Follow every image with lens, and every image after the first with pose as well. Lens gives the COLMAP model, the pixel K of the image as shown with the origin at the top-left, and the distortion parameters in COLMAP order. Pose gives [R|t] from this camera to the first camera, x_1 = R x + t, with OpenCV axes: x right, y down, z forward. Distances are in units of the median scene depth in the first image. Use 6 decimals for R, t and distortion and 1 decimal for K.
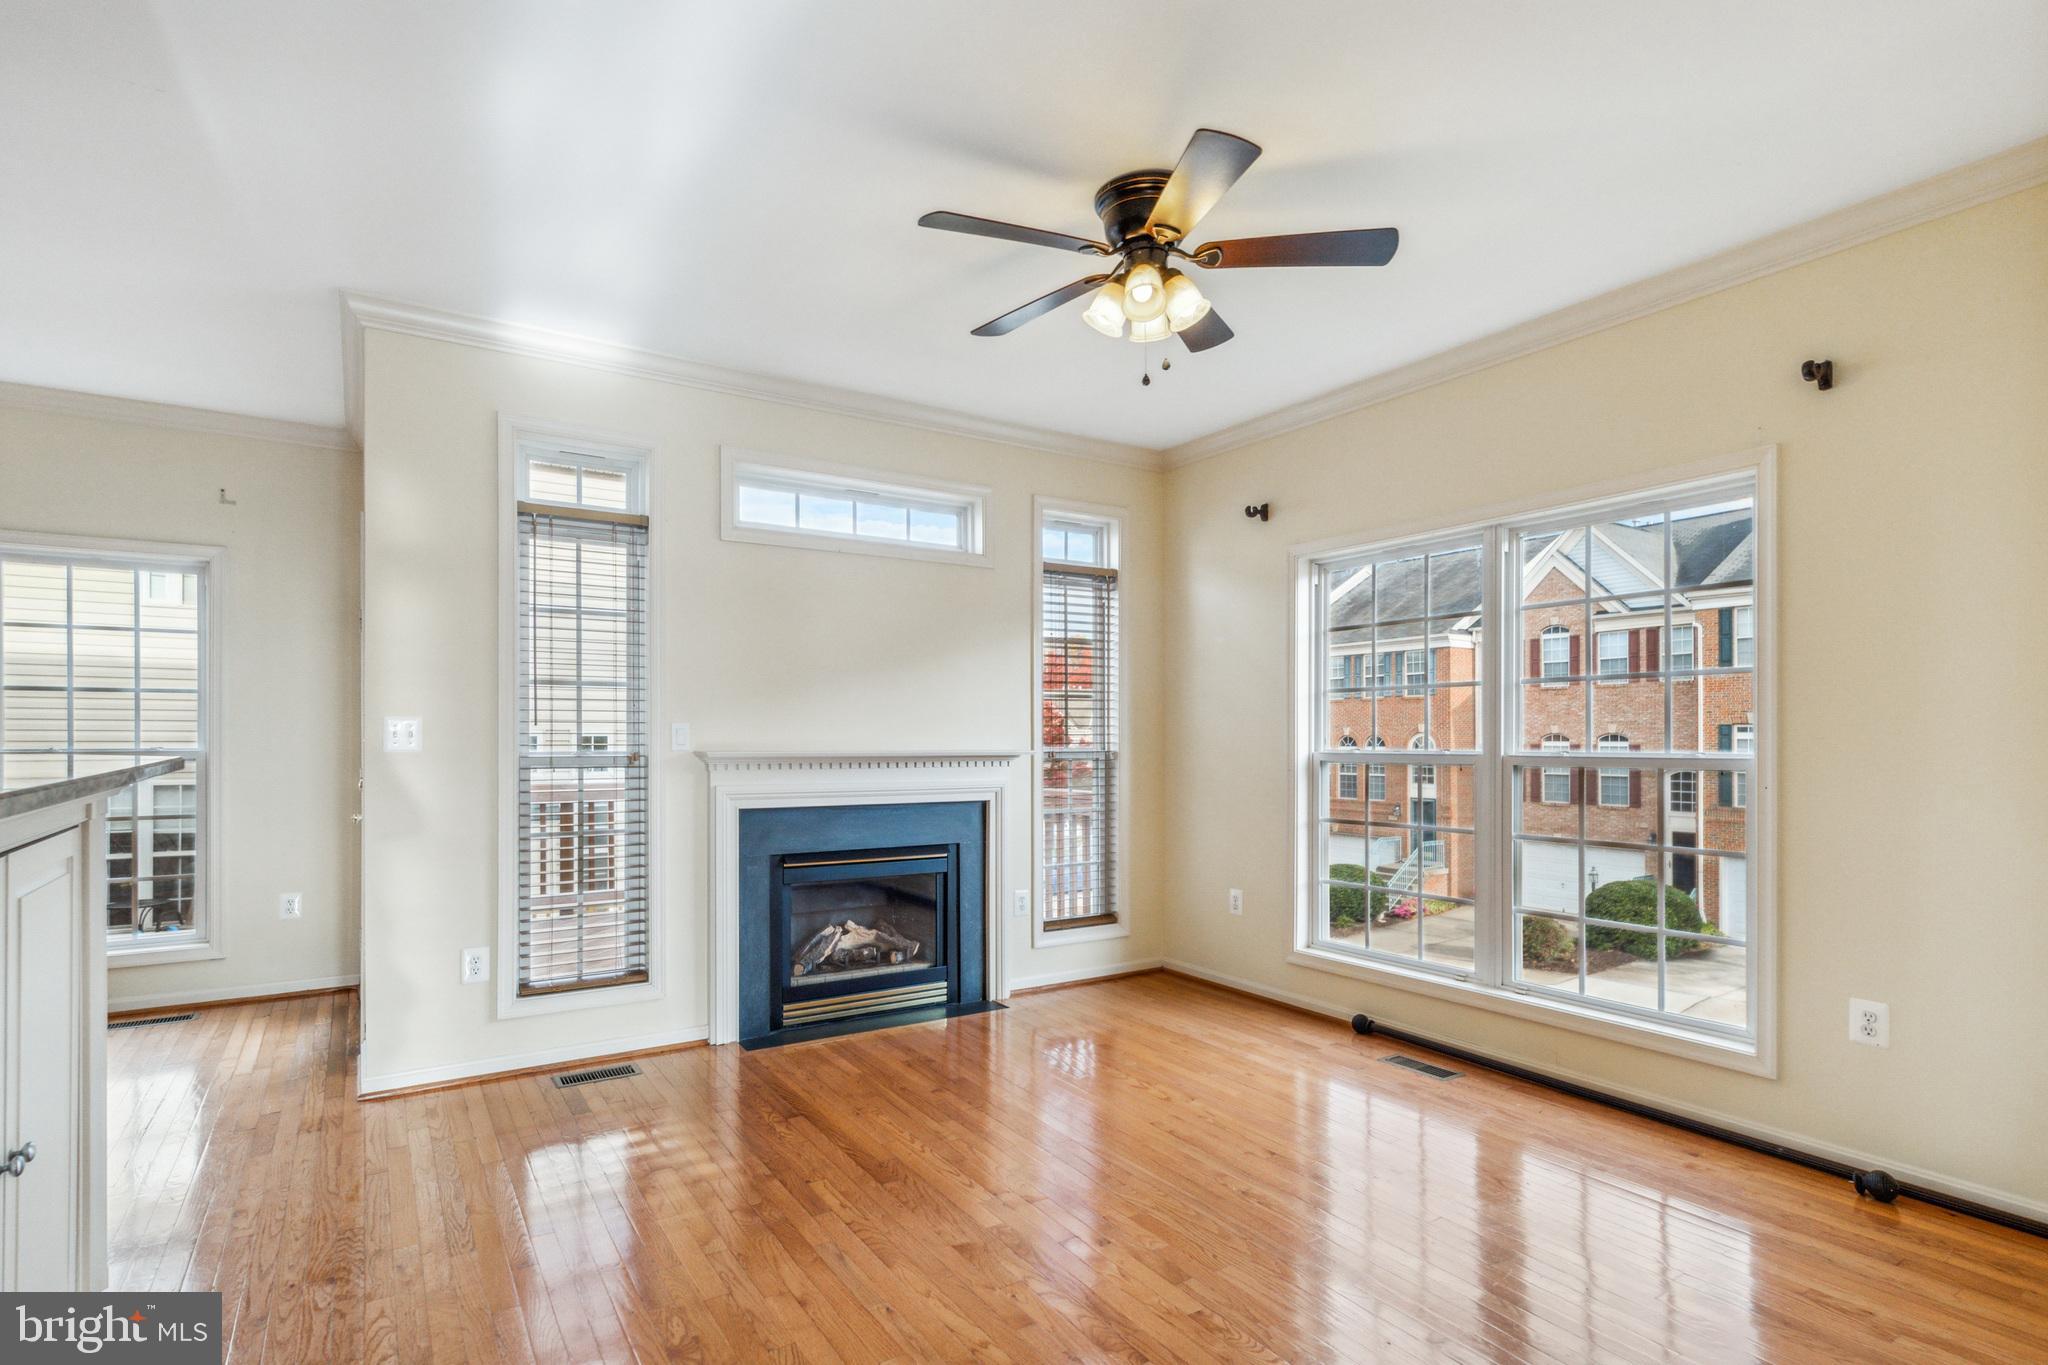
lens RADIAL K [[1012.5, 0, 1020.6], [0, 1012.5, 740.7], [0, 0, 1]] dist [0.005746, 0.000529]
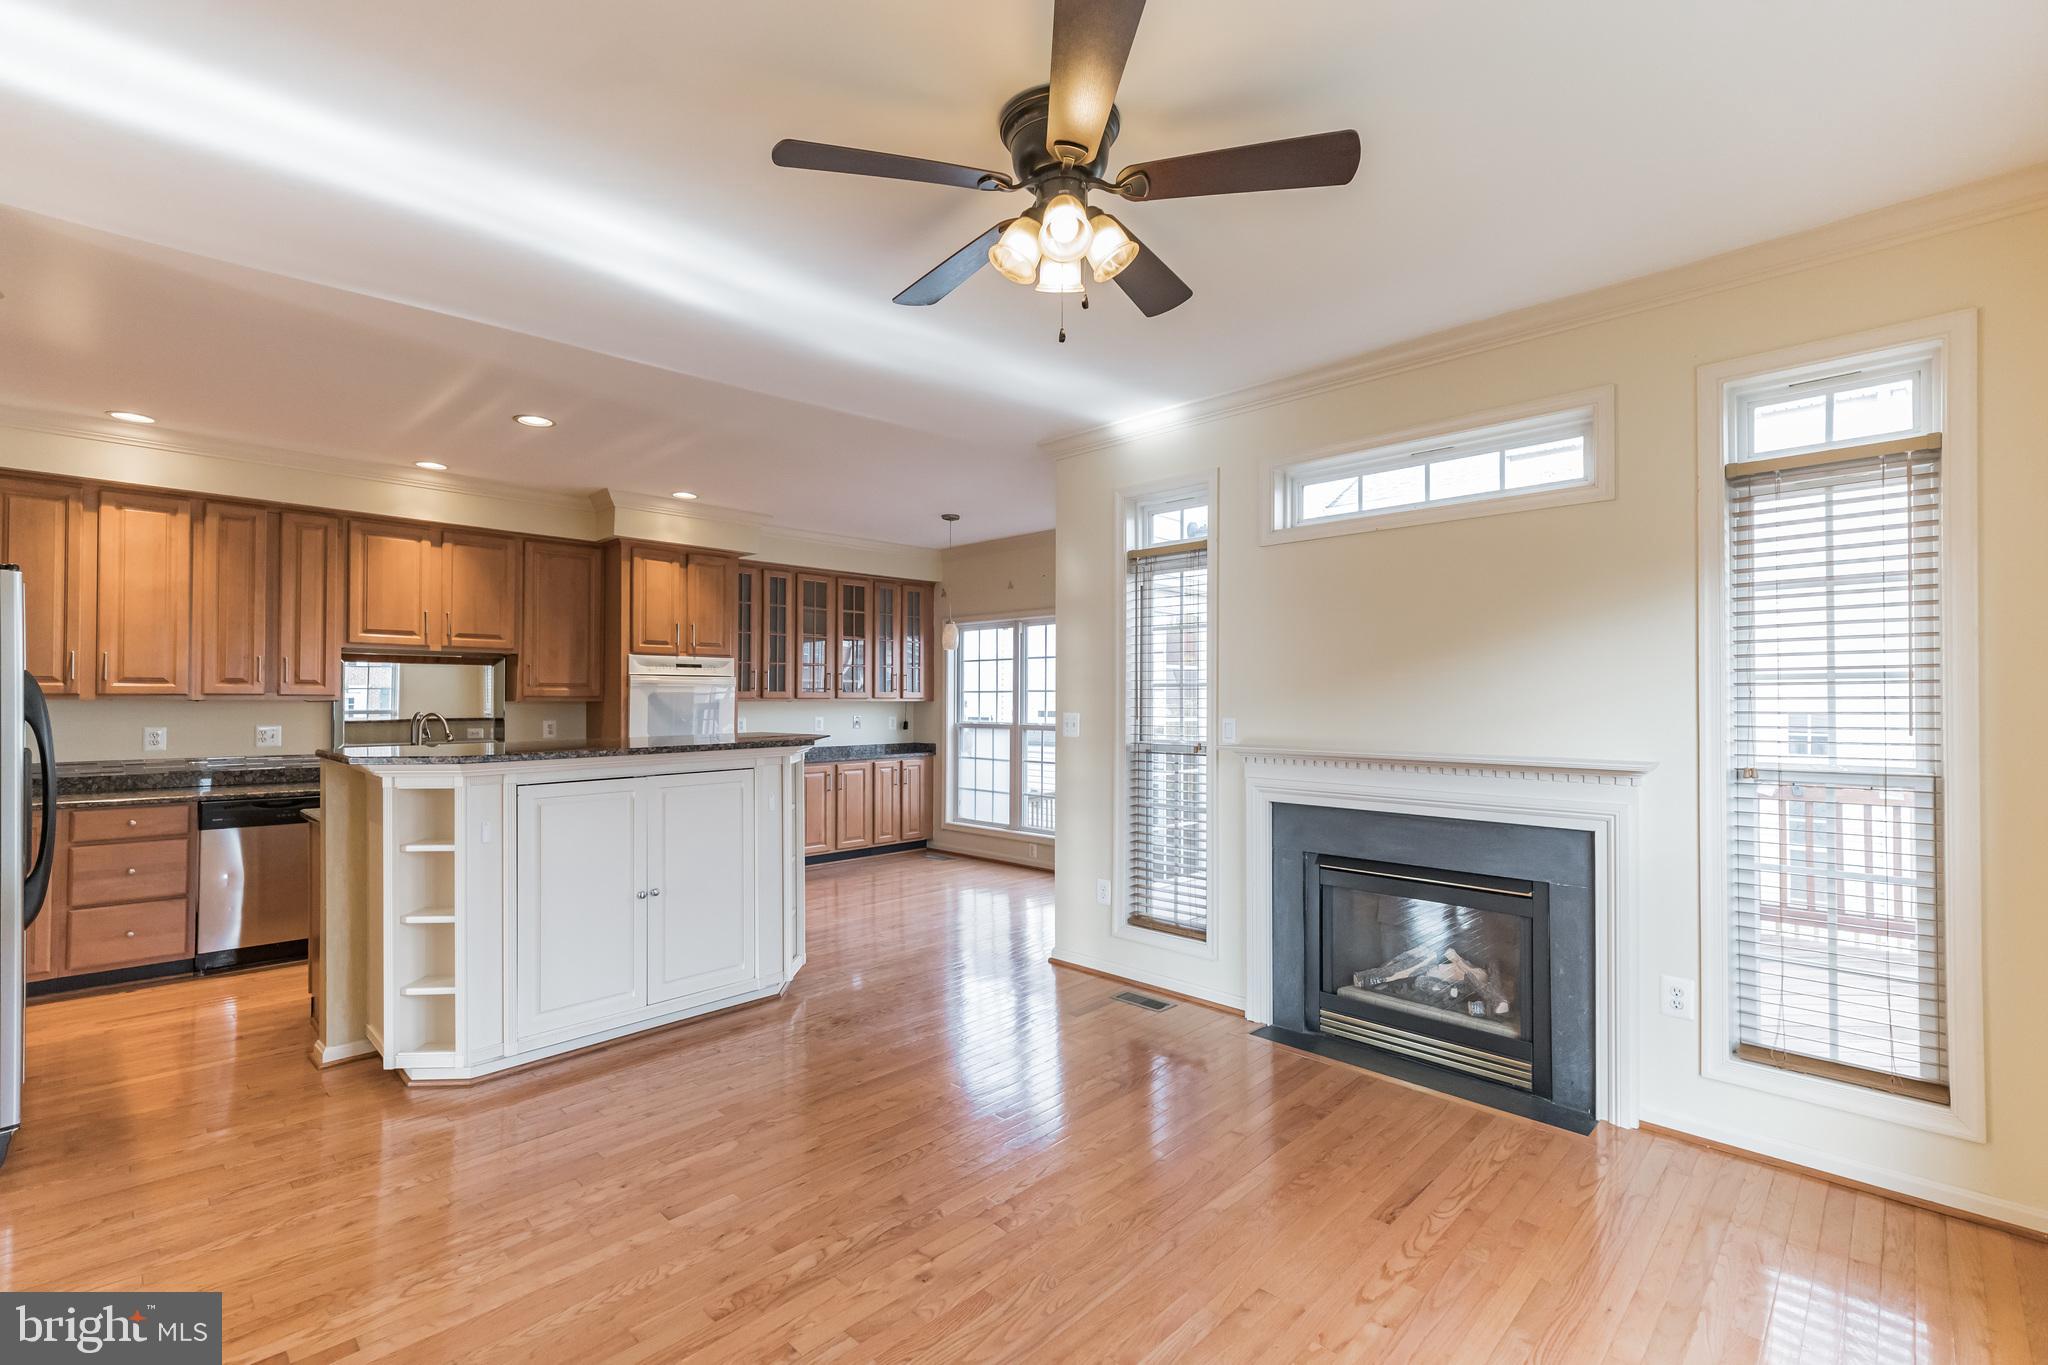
lens RADIAL K [[903.6, 0, 1018.3], [0, 903.6, 695.6], [0, 0, 1]] dist [0.000905, 0.000140]
pose [[0.212934, -0.005368, -0.977052, 0.494621], [-0.007209, 0.999949, -0.007065, -0.028172], [0.977040, 0.008548, 0.212884, 0.472826]]
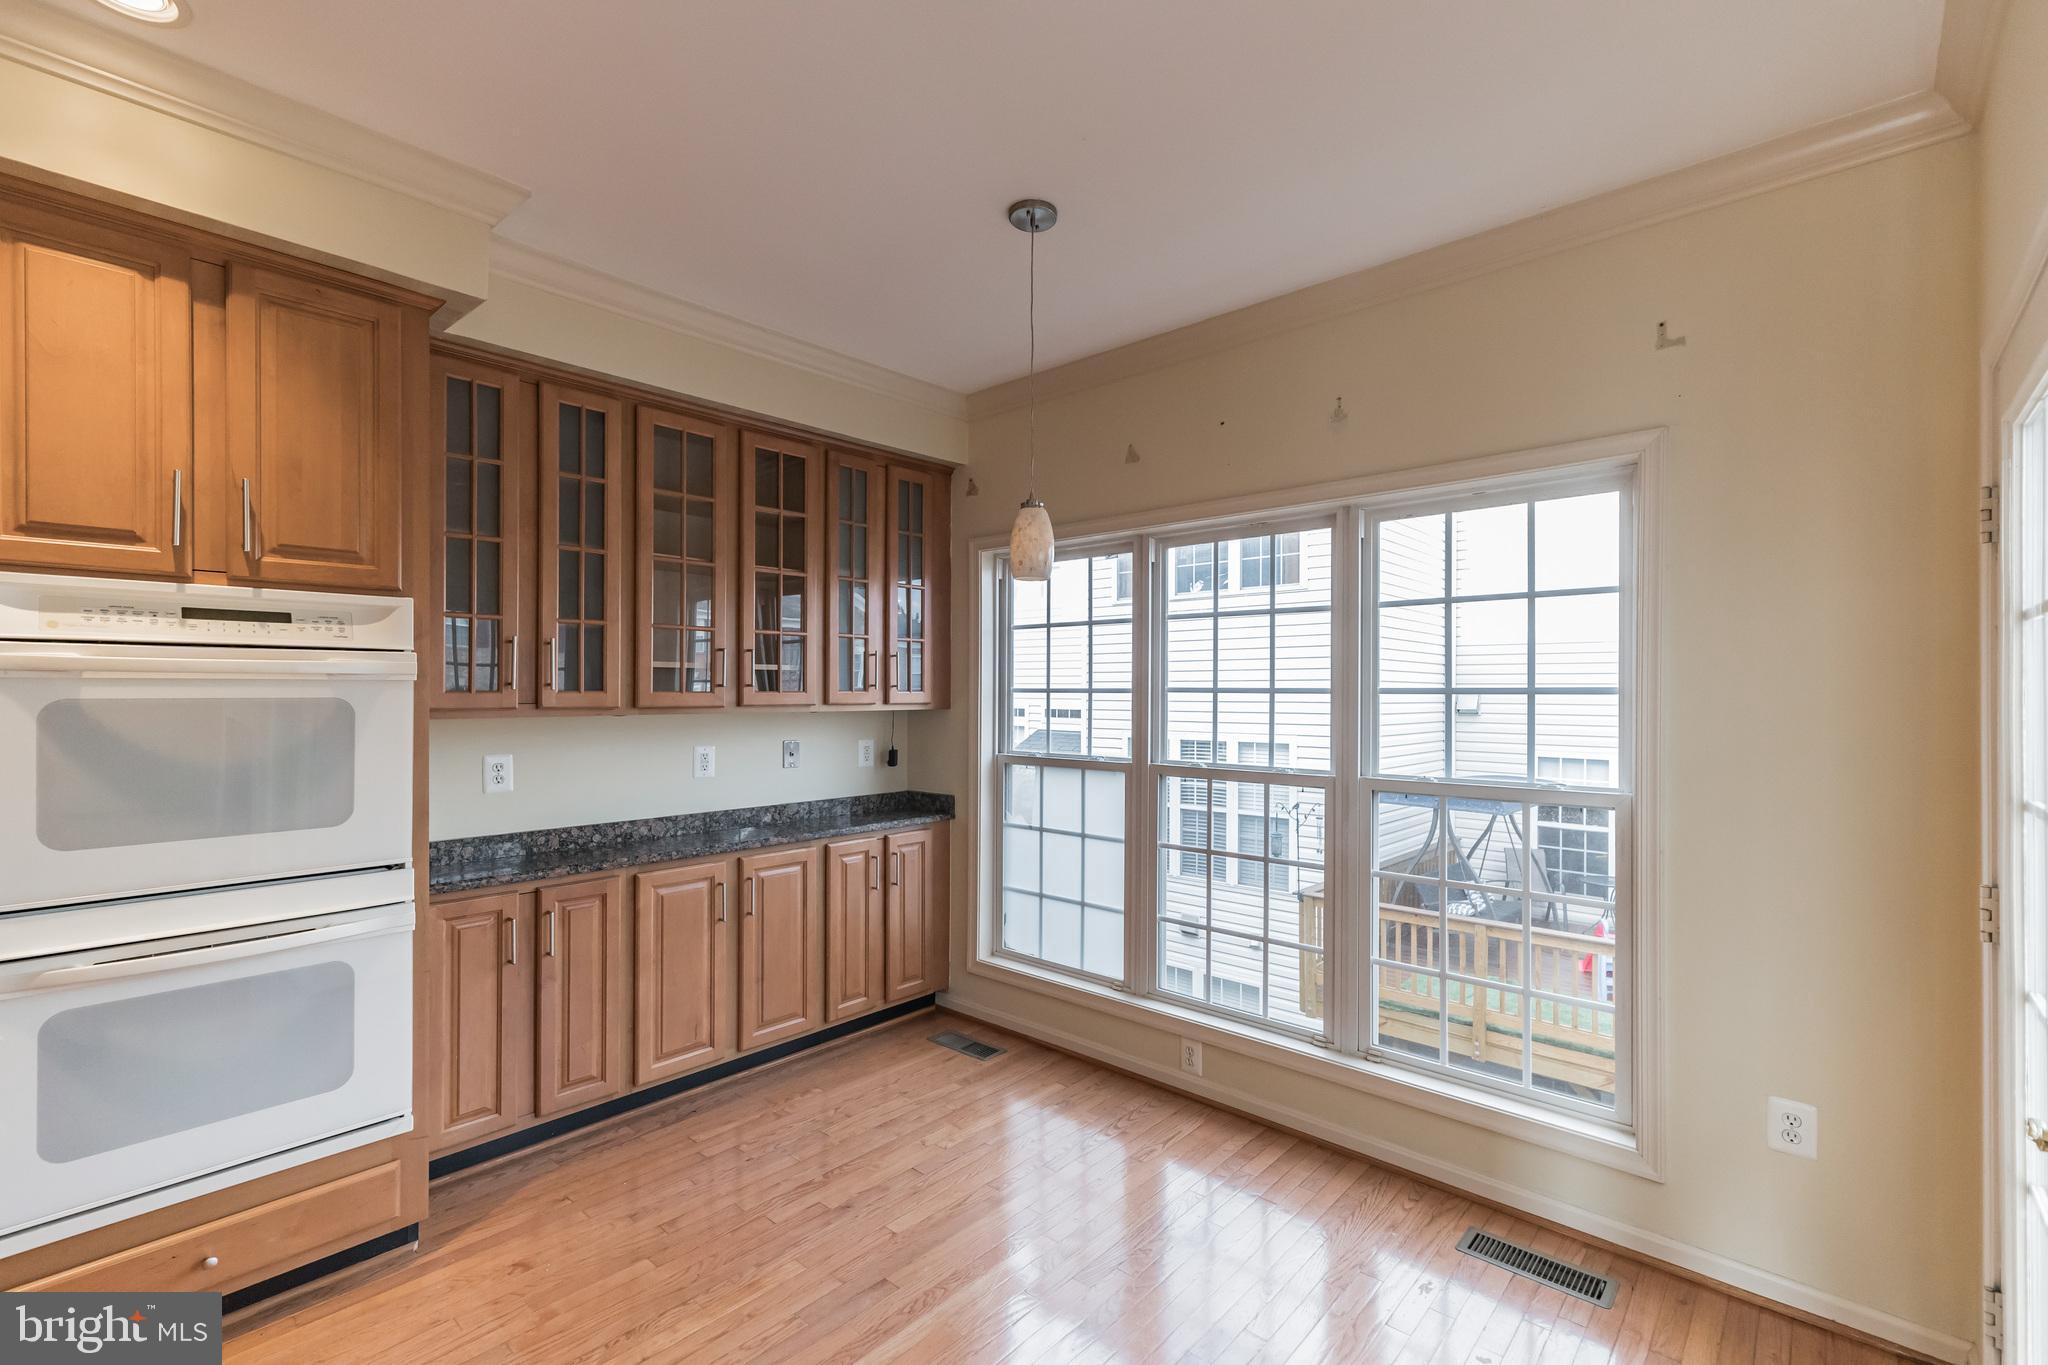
lens RADIAL K [[890.3, 0, 1004.7], [0, 890.3, 691.2], [0, 0, 1]] dist [0.000477, 0.000031]
pose [[0.238092, -0.001452, -0.971242, -0.396441], [-0.007369, 0.999967, -0.003301, -0.043233], [0.971215, 0.007943, 0.238073, 0.532660]]
